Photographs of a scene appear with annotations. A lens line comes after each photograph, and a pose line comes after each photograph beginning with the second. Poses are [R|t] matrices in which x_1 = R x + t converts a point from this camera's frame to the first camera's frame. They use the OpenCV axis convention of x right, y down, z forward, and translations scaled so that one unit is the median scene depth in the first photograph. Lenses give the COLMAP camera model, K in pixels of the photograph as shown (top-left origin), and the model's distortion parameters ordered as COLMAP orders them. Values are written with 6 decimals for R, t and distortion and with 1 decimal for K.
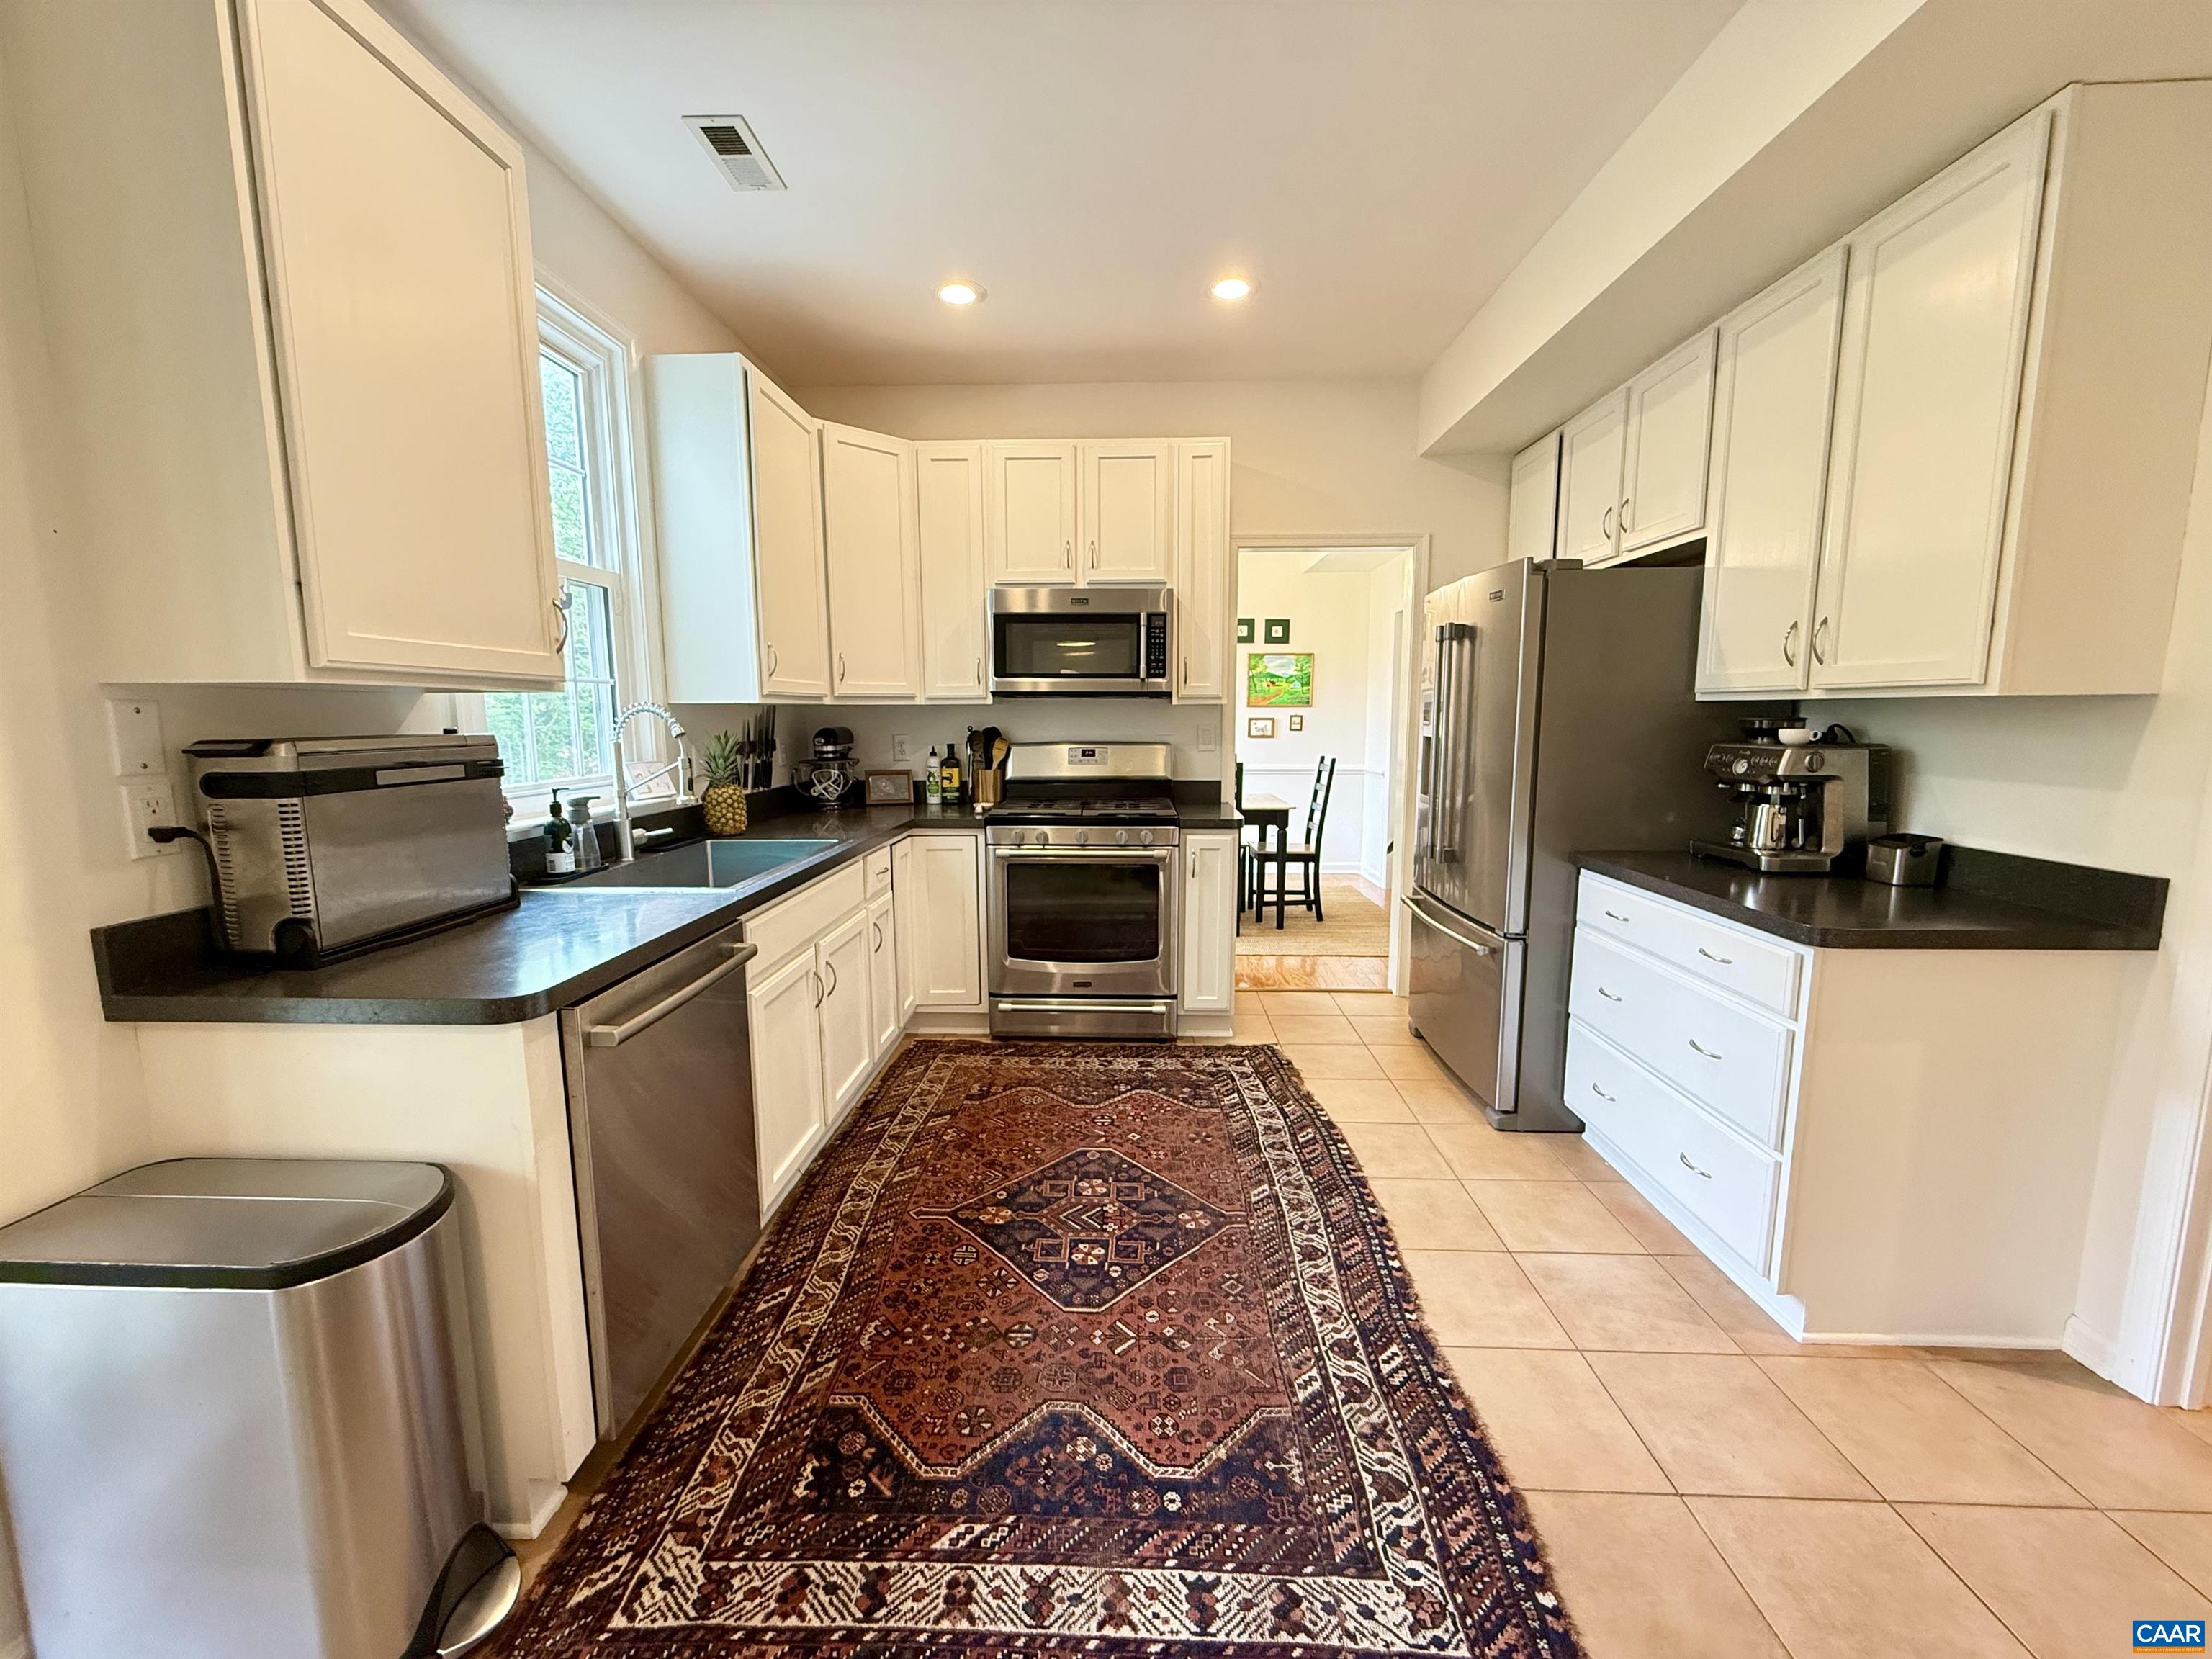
lens RADIAL K [[878.0, 0, 1095.0], [0, 878.0, 829.8], [0, 0, 1]] dist [0.000676, -0.000622]
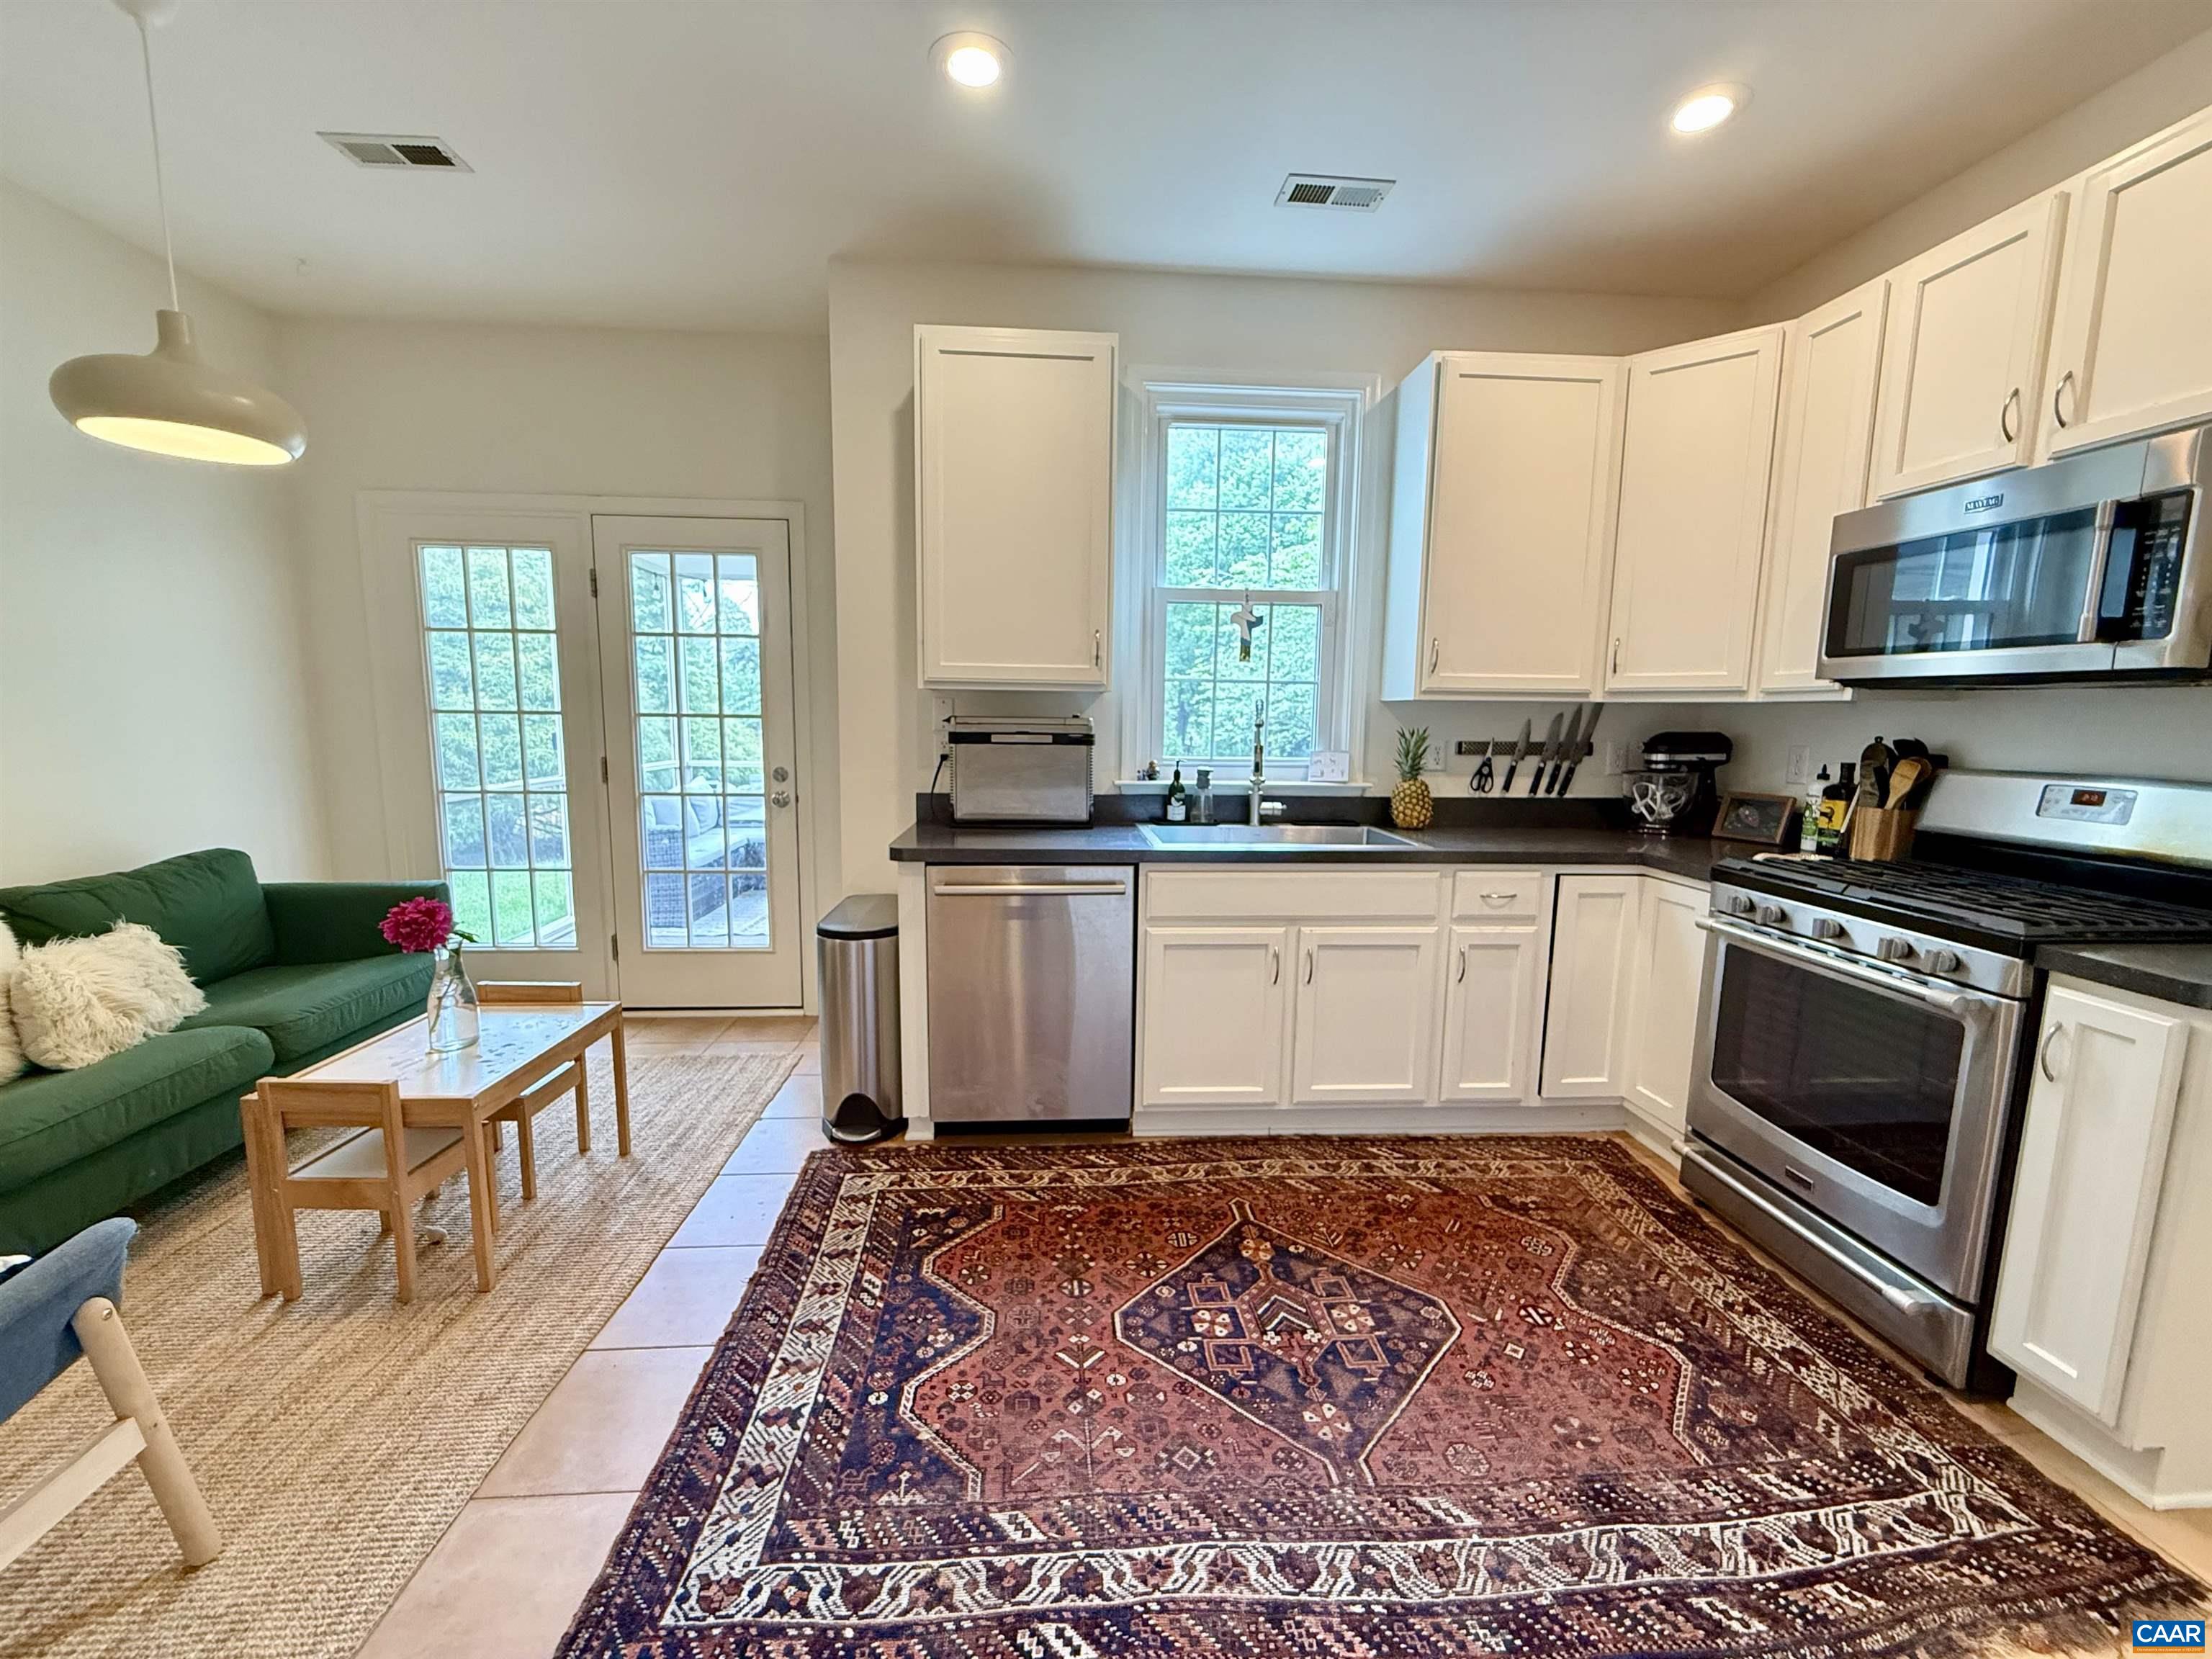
lens RADIAL K [[878.0, 0, 1101.6], [0, 878.0, 829.5], [0, 0, 1]] dist [0.000676, -0.000622]
pose [[0.110095, 0.136509, -0.984502, 0.906609], [-0.144620, 0.982182, 0.120015, -0.104956], [0.983343, 0.129166, 0.127876, 0.836483]]
